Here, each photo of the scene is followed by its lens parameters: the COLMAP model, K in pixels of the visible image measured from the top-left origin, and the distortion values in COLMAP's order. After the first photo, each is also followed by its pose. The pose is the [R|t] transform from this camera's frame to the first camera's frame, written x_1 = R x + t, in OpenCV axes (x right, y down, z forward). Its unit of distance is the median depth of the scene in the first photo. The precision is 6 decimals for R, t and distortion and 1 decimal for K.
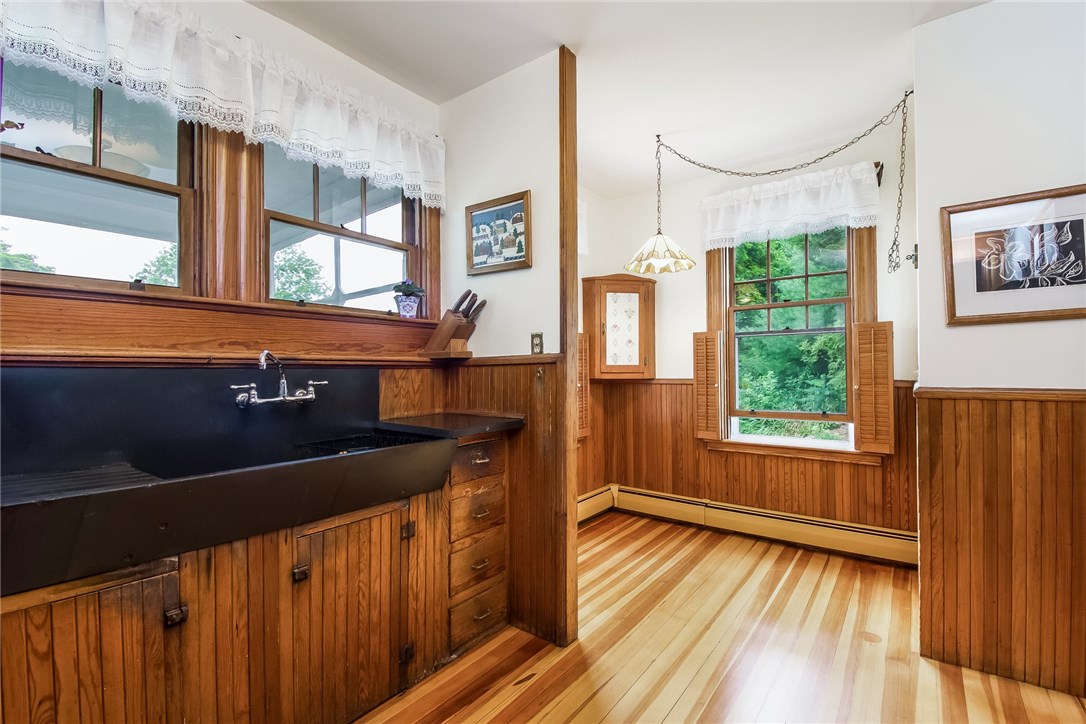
lens RADIAL K [[494.7, 0, 544.1], [0, 494.7, 366.9], [0, 0, 1]] dist [-0.006702, -0.002342]
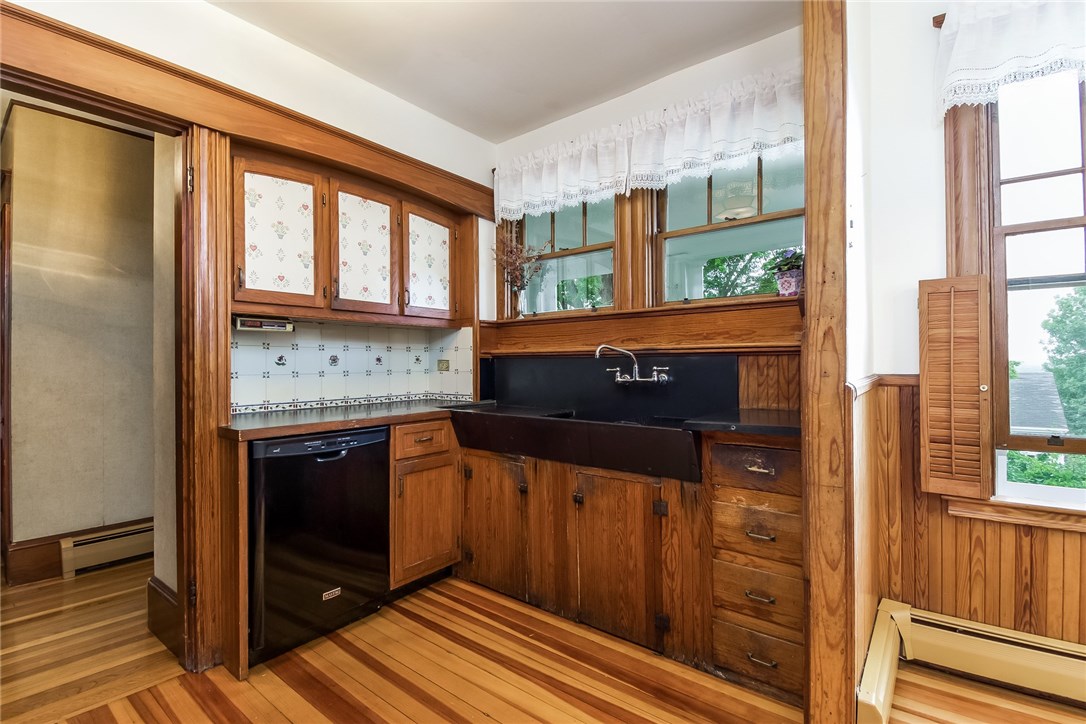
lens RADIAL K [[494.7, 0, 544.5], [0, 494.7, 363.1], [0, 0, 1]] dist [-0.006702, -0.002342]
pose [[-0.043226, 0.006190, -0.999046, 0.807641], [0.016715, 0.999845, 0.005471, 0.008265], [0.998925, -0.016463, -0.043323, 0.806038]]
